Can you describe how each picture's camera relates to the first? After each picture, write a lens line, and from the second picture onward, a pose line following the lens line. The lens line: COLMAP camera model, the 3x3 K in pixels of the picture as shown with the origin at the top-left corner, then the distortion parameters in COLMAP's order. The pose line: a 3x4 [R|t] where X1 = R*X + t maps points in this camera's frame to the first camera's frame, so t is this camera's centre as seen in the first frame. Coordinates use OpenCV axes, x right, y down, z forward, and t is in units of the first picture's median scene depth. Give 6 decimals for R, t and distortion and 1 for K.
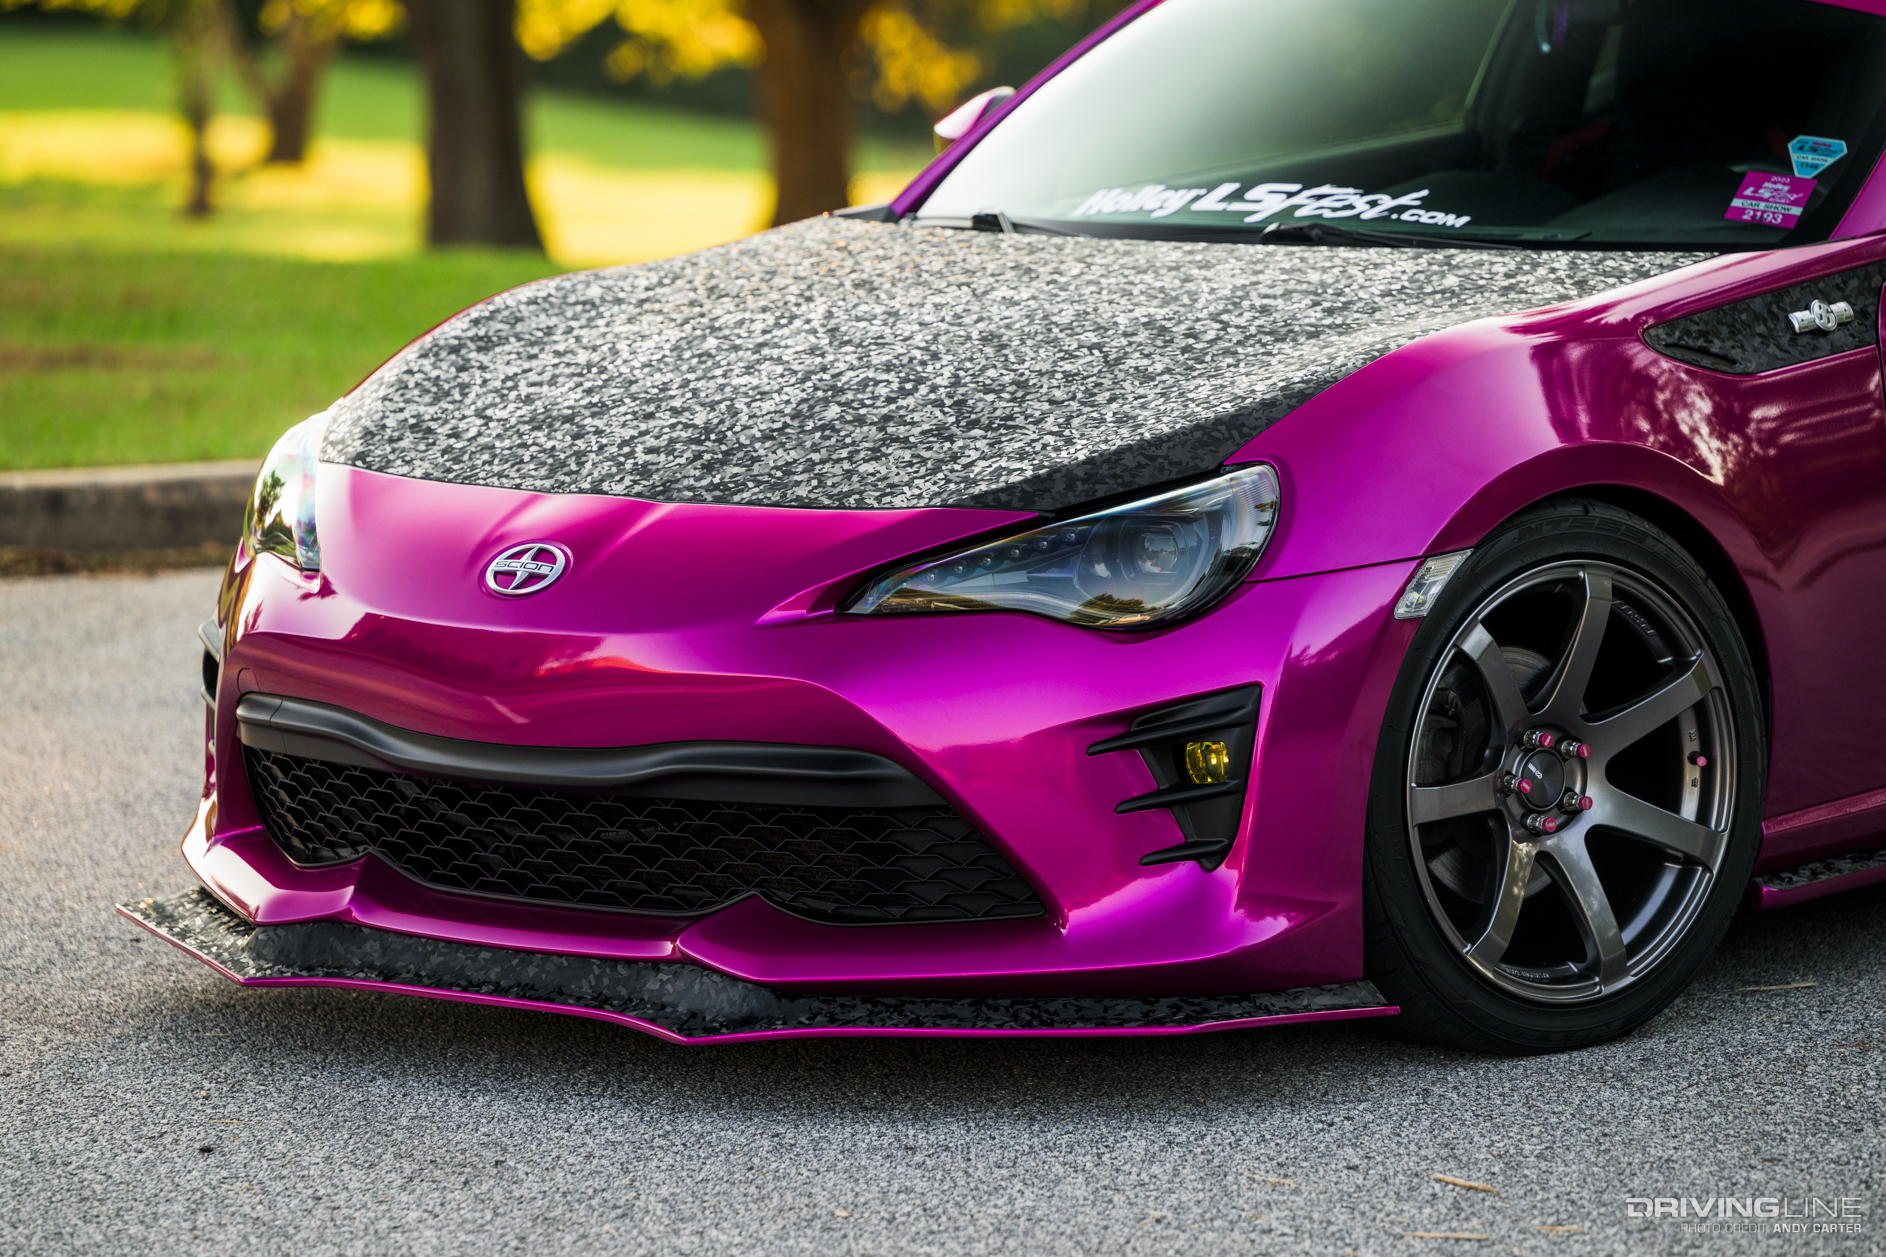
lens RADIAL K [[8789.3, 0, 943.0], [0, 8789.3, 628.5], [0, 0, 1]] dist [-0.014938, 1.655554]
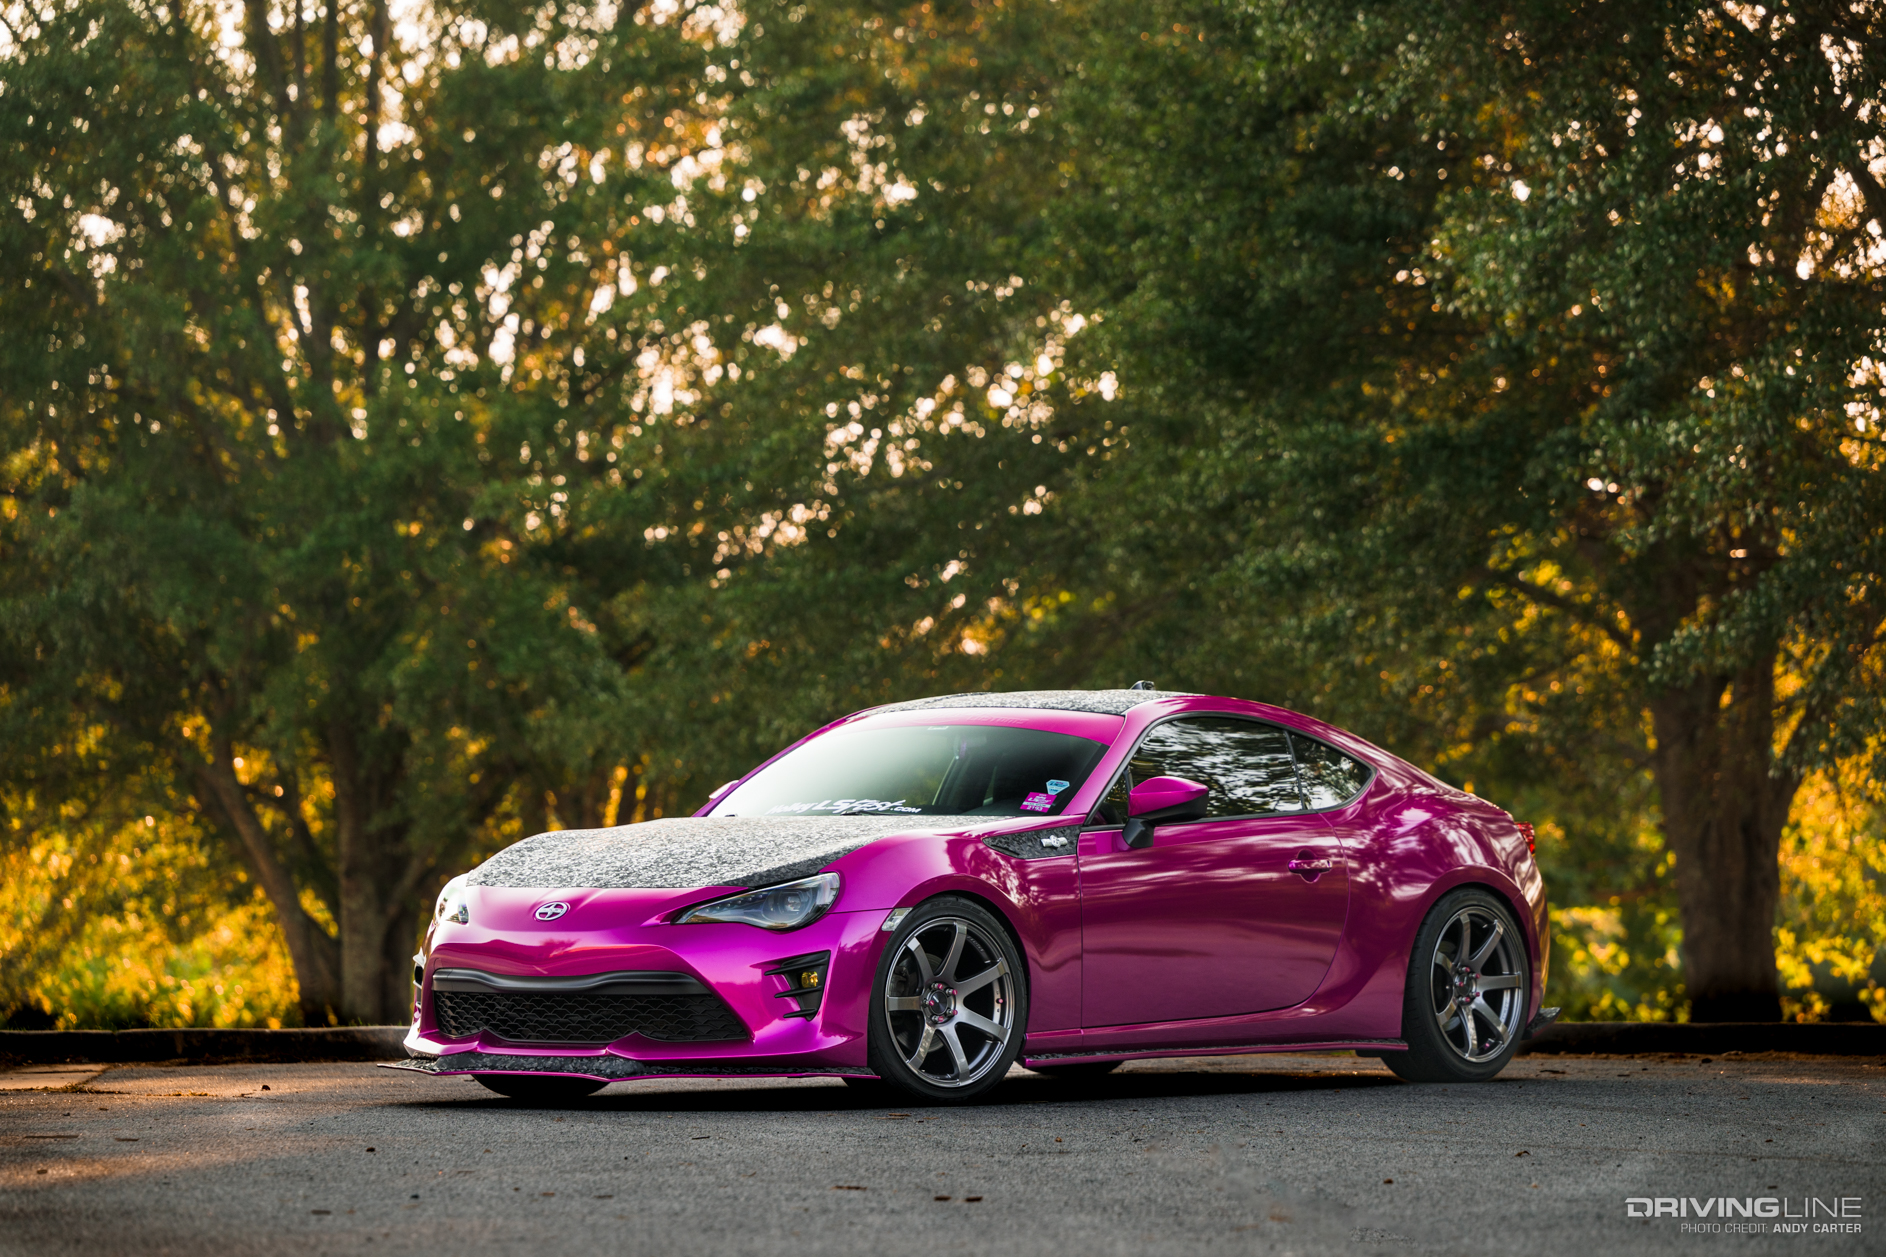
lens RADIAL K [[7317.1, 0, 943.0], [0, 7317.1, 628.5], [0, 0, 1]] dist [0.186073, 1.138477]
pose [[0.999034, 0.026614, 0.034959, -0.009472], [-0.020725, 0.987035, -0.159163, 0.252628], [-0.038741, 0.158284, 0.986633, -1.159210]]
